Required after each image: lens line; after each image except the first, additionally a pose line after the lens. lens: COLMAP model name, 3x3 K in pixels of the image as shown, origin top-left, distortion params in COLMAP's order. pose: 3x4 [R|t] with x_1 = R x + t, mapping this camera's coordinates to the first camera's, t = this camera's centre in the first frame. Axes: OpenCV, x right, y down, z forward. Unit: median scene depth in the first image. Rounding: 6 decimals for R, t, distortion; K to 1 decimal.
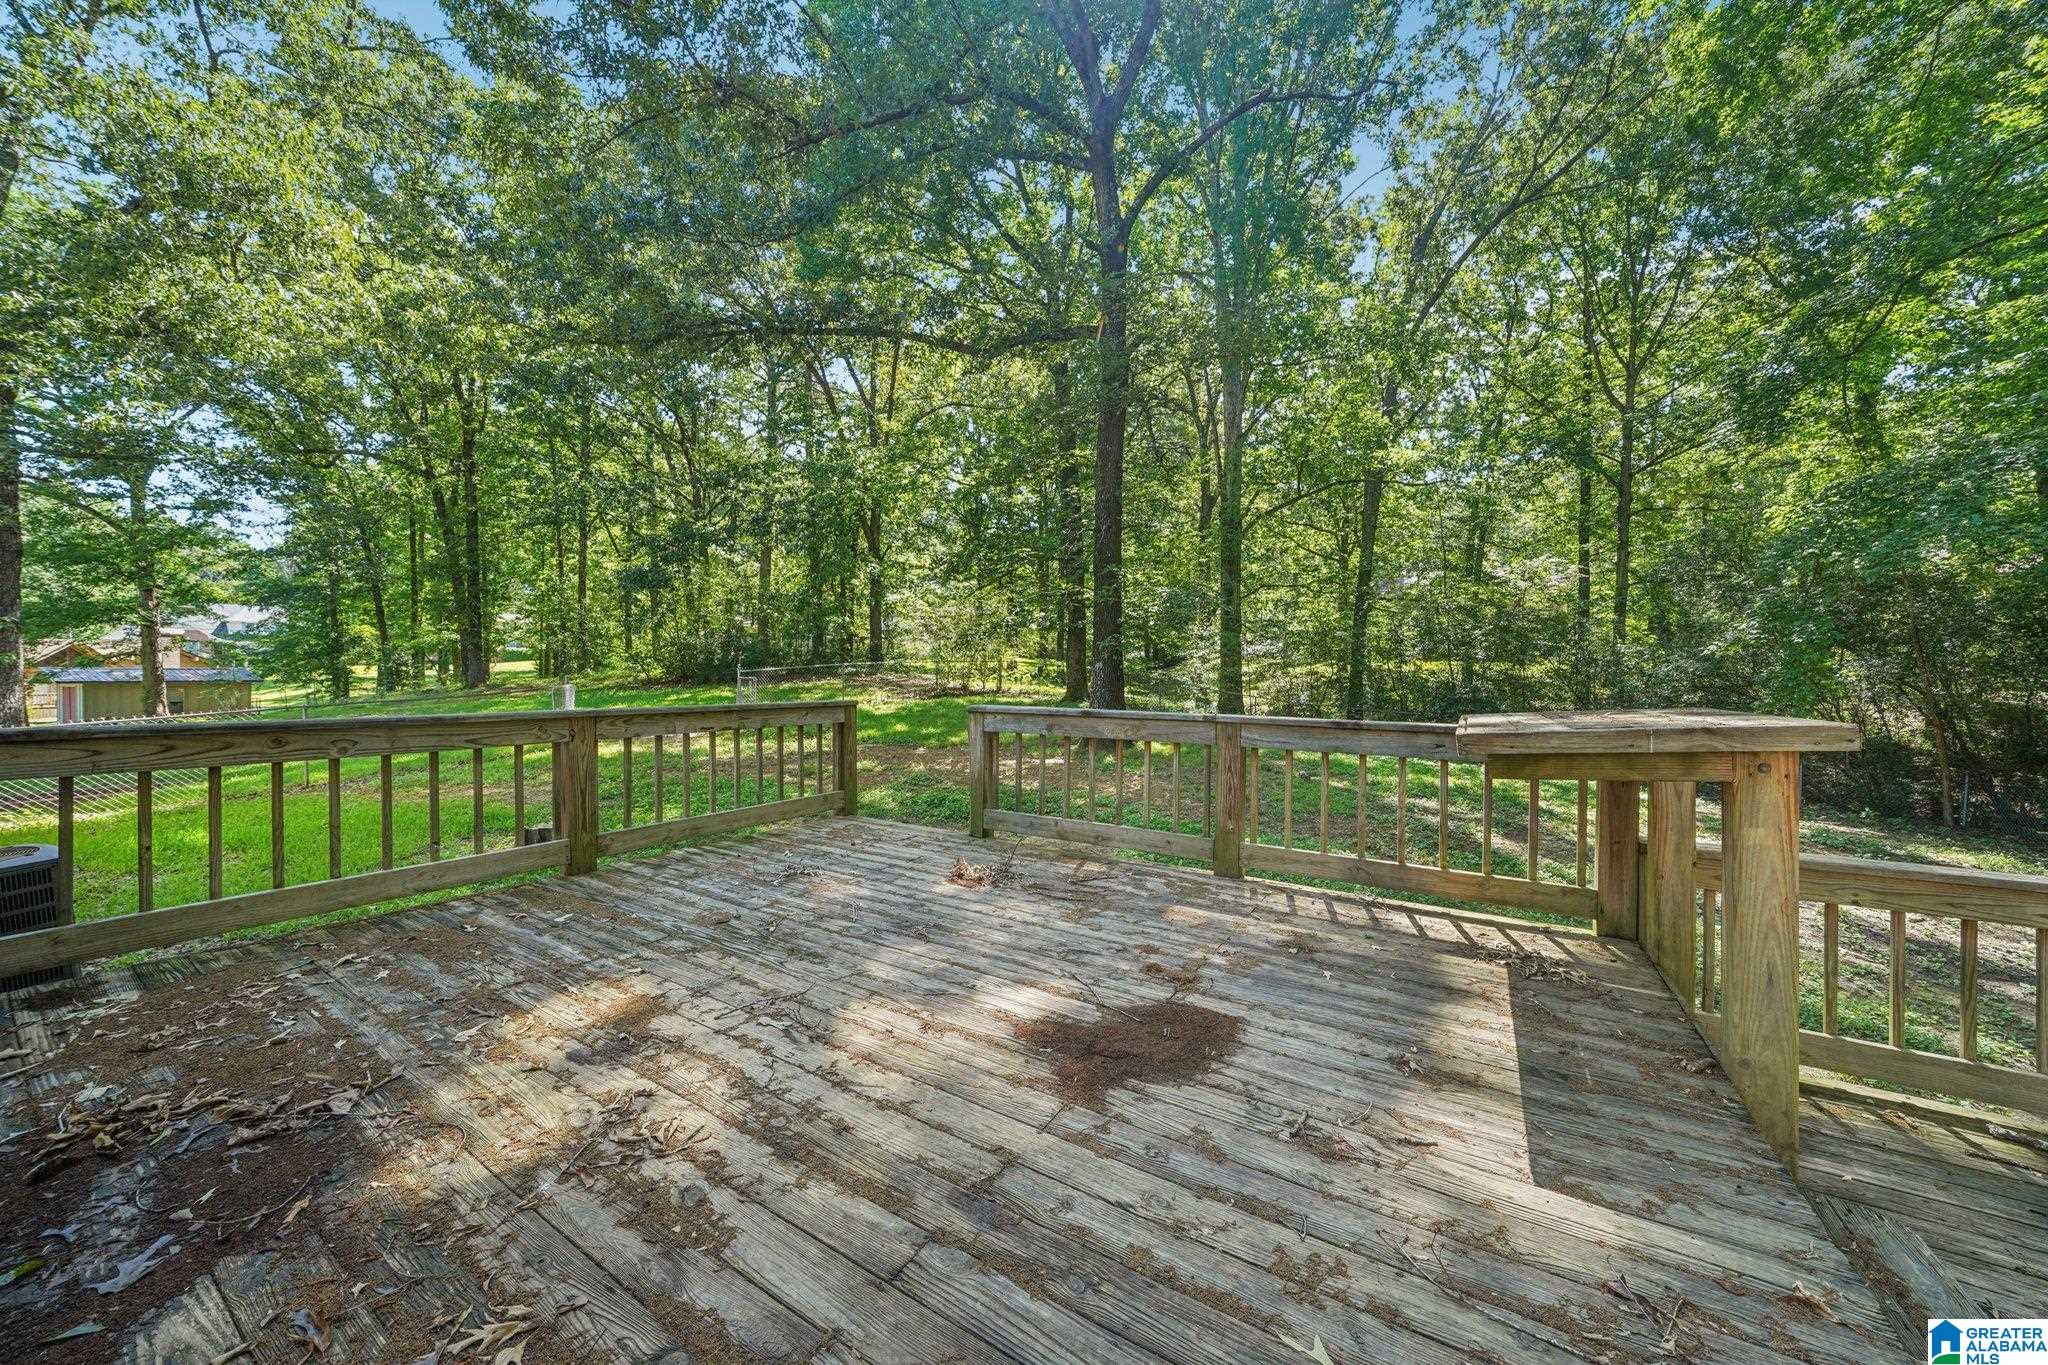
lens RADIAL K [[708.7, 0, 1020.7], [0, 708.7, 680.7], [0, 0, 1]] dist [-0.017973, 0.000136]
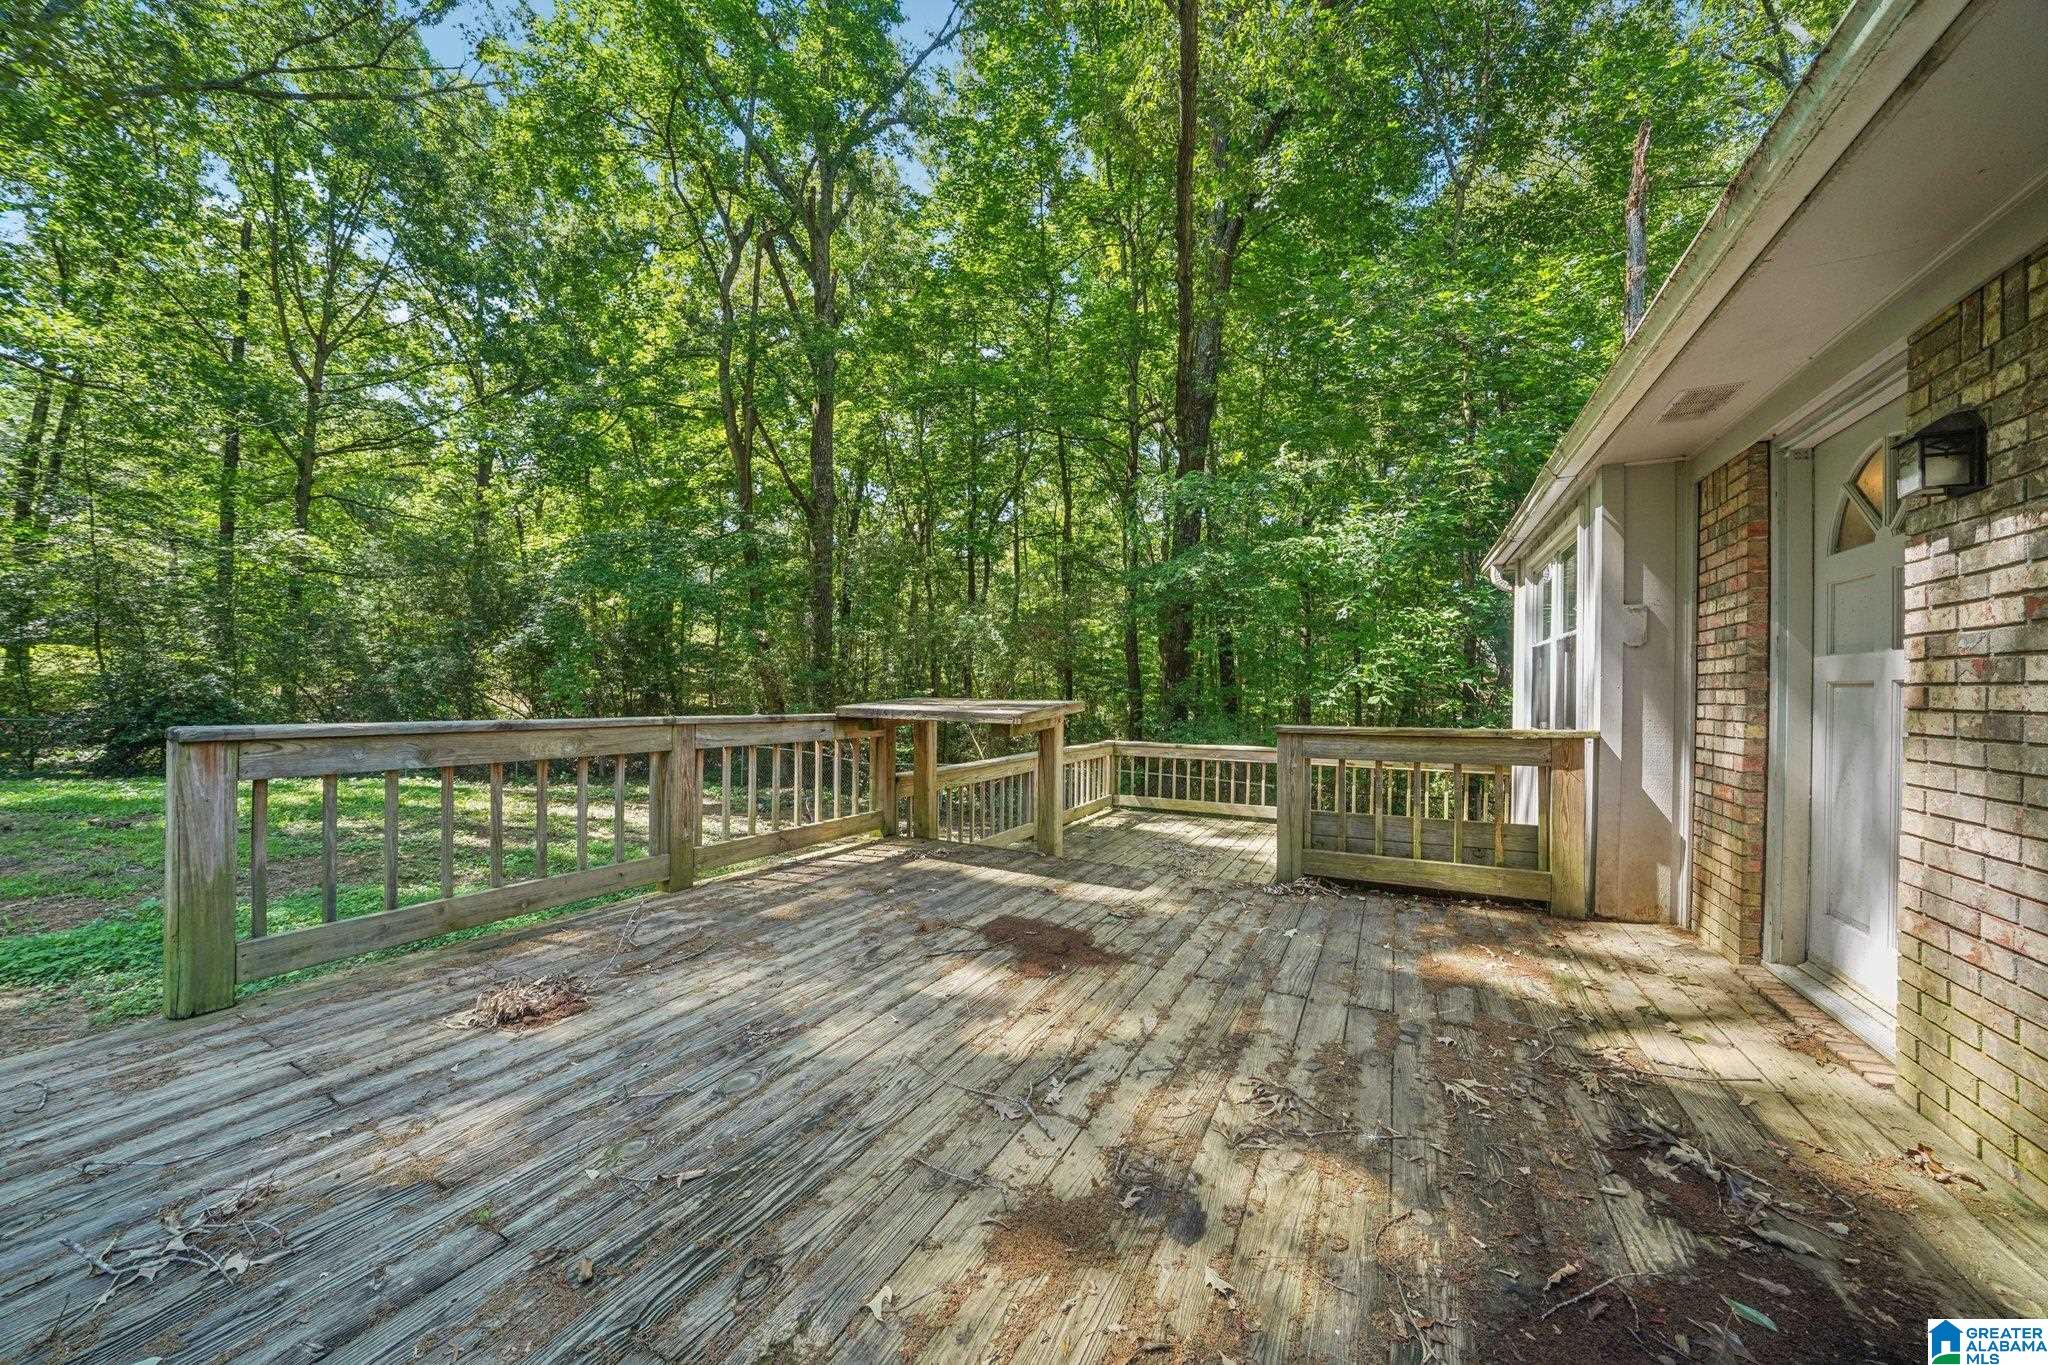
lens RADIAL K [[708.7, 0, 1017.4], [0, 708.7, 679.5], [0, 0, 1]] dist [-0.017973, 0.000136]
pose [[-0.068366, 0.007227, 0.997634, -0.934372], [-0.014244, 0.999865, -0.008219, 0.001102], [-0.997559, -0.014772, -0.068254, 0.869964]]
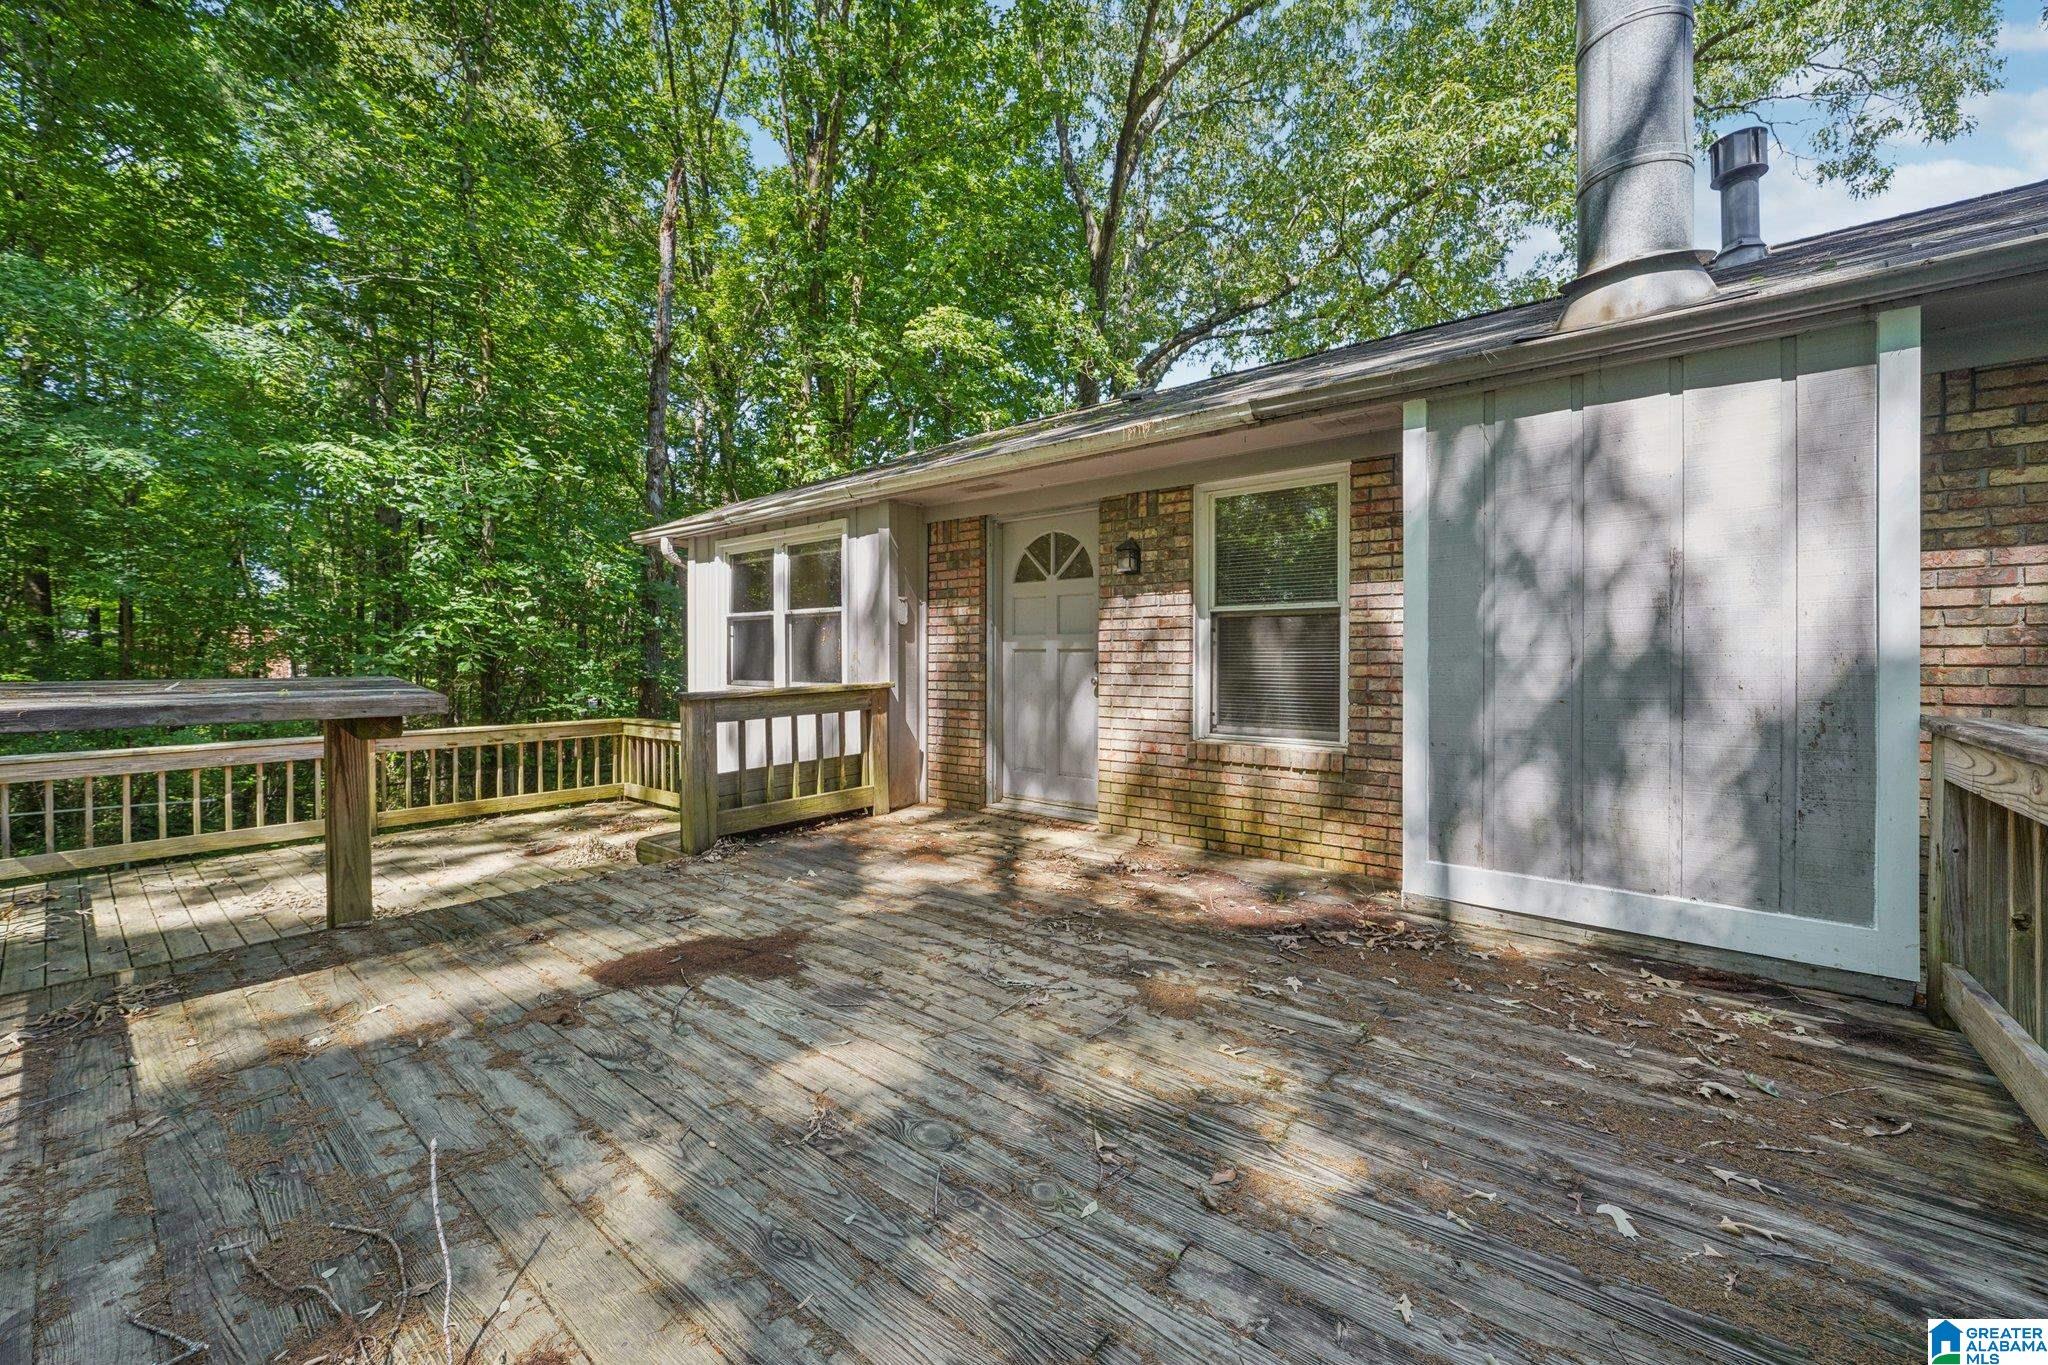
lens RADIAL K [[789.5, 0, 1022.6], [0, 789.5, 672.1], [0, 0, 1]] dist [0.000091, -0.000193]
pose [[-0.992212, -0.008106, 0.124299, -0.392684], [-0.005861, 0.999813, 0.018414, 0.001948], [-0.124425, 0.017542, -0.992074, 1.691458]]
